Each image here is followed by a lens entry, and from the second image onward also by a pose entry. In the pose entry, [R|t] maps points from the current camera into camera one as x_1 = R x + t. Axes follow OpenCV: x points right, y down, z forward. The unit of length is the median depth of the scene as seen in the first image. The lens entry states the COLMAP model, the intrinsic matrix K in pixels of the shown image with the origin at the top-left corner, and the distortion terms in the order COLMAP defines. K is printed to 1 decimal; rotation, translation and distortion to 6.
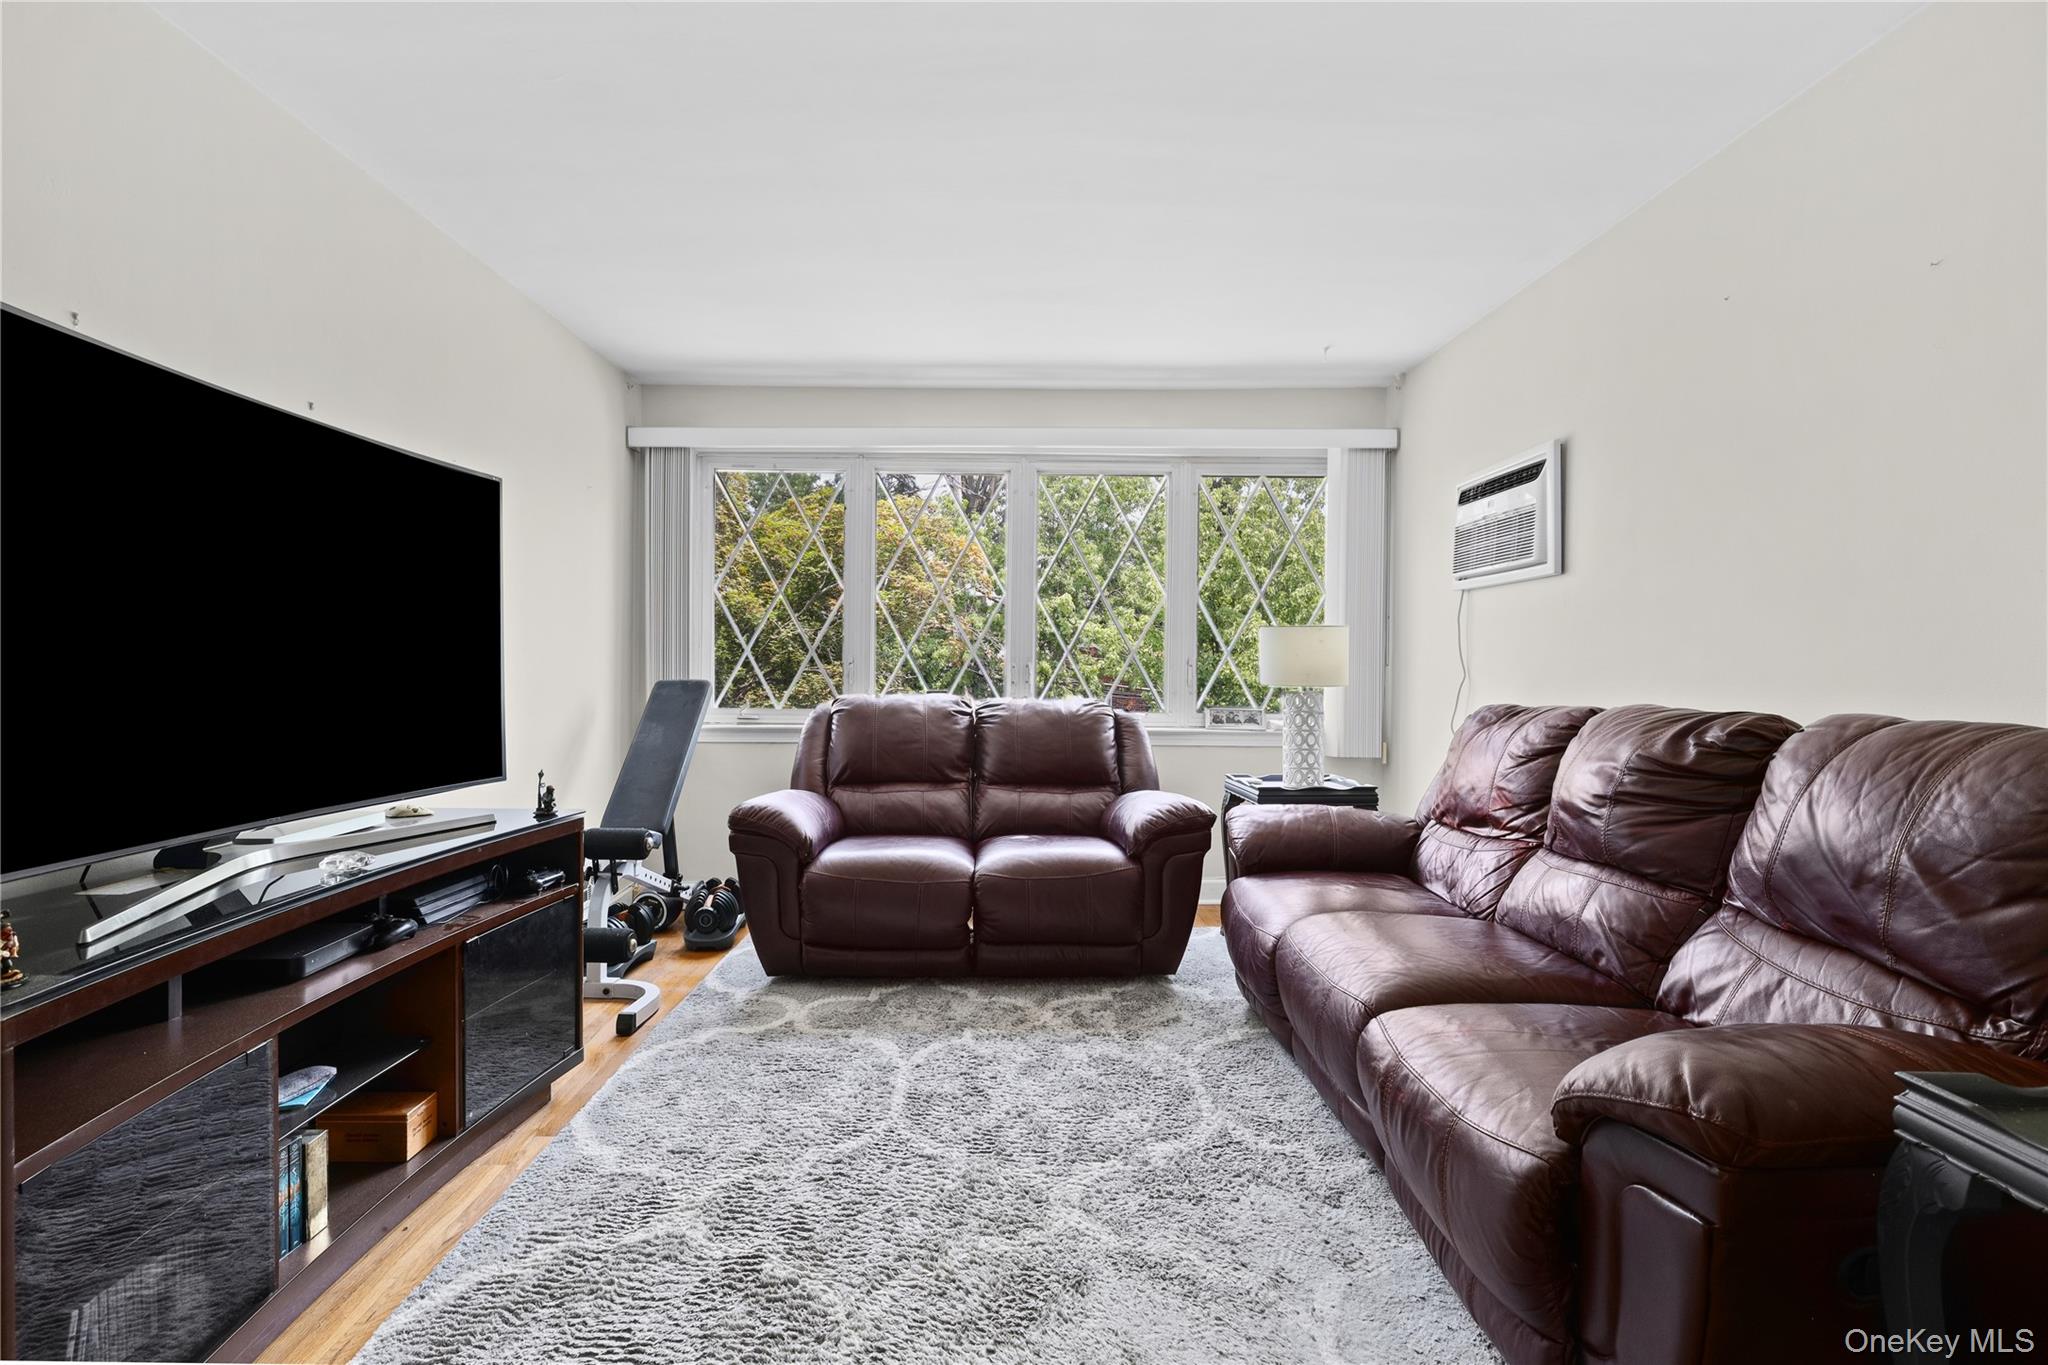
lens RADIAL K [[923.1, 0, 1020.0], [0, 923.1, 676.6], [0, 0, 1]] dist [-0.001553, -0.000354]
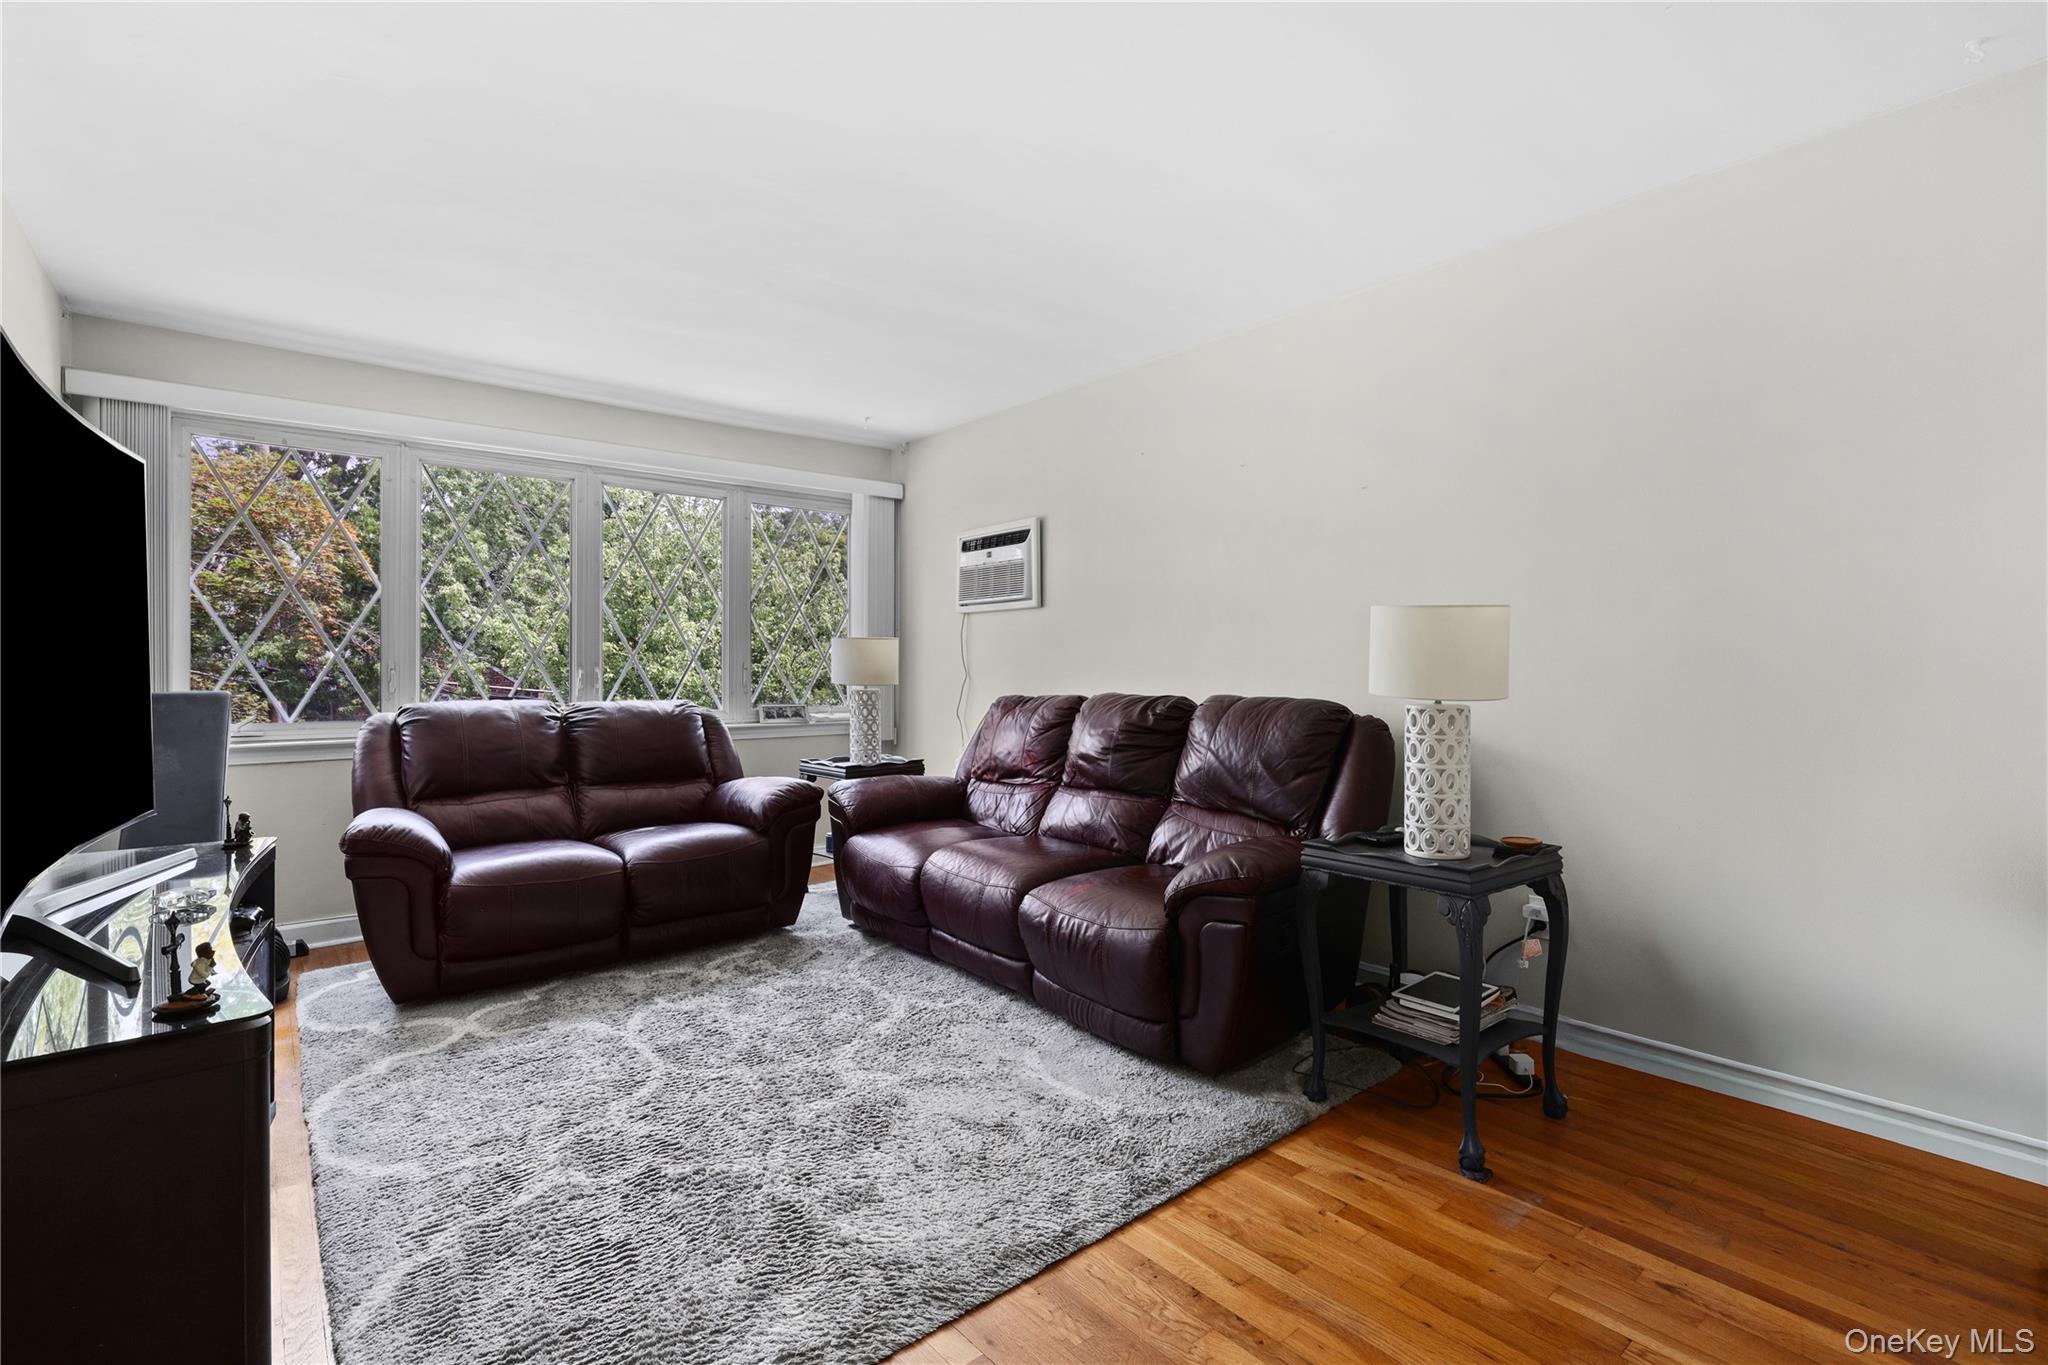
lens RADIAL K [[923.1, 0, 1020.1], [0, 923.1, 667.7], [0, 0, 1]] dist [-0.001553, -0.000354]
pose [[0.774215, -0.007633, 0.632877, -0.421245], [0.011034, 0.999938, -0.001438, -0.011851], [-0.632827, 0.008096, 0.774251, -0.150575]]
